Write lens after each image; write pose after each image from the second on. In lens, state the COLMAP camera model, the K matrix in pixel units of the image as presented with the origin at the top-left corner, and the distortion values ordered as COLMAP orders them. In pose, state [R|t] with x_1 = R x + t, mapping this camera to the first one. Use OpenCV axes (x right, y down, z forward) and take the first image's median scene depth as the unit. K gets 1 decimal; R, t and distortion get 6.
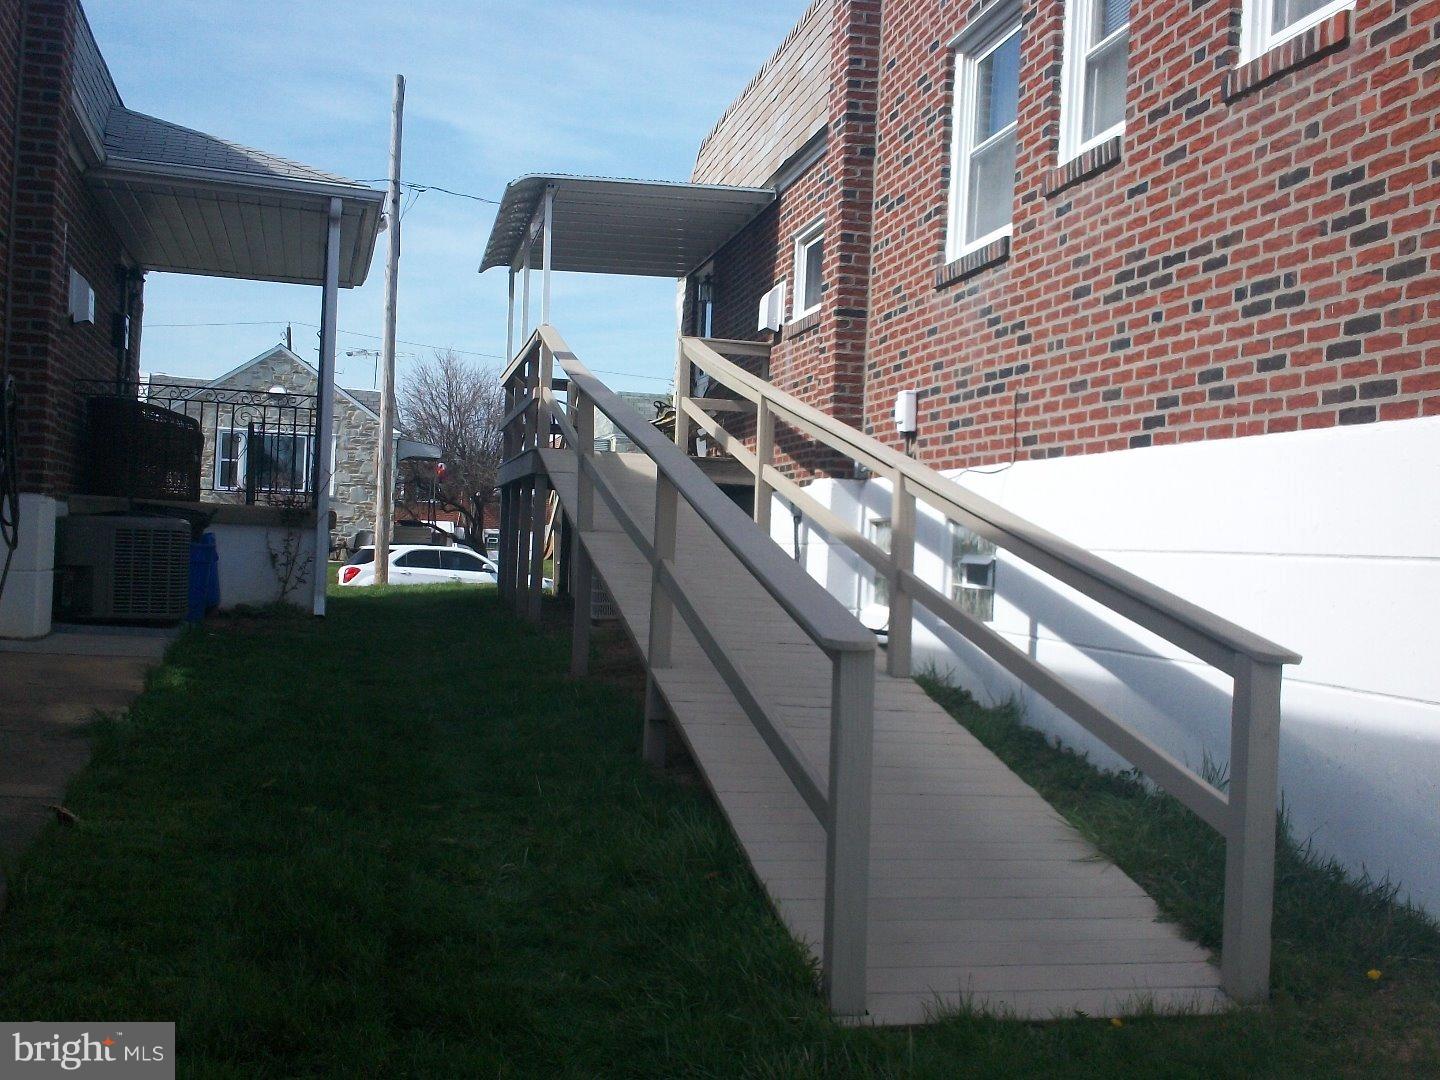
lens RADIAL K [[1605.1, 0, 720.0], [0, 1605.1, 540.0], [0, 0, 1]] dist [0.131998, -0.149953]
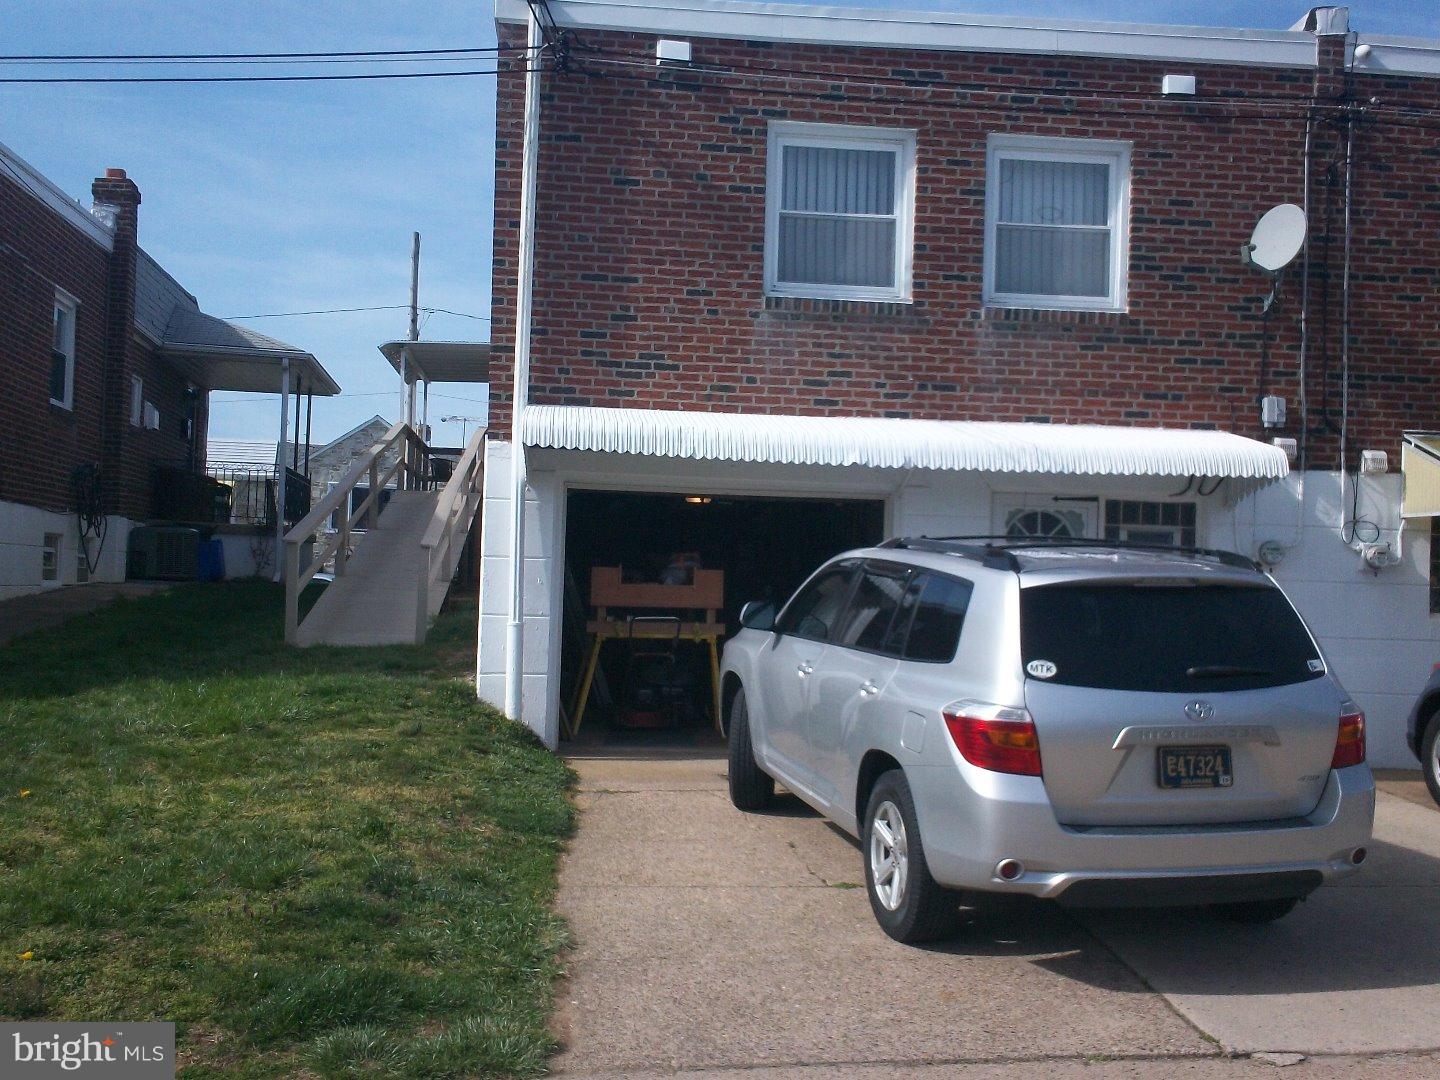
lens RADIAL K [[1605.1, 0, 720.0], [0, 1605.1, 540.0], [0, 0, 1]] dist [0.131998, -0.149953]
pose [[0.993994, -0.017783, -0.107976, 0.414866], [0.014794, 0.999487, -0.028419, 0.052938], [0.108426, 0.026651, 0.993747, -0.715612]]
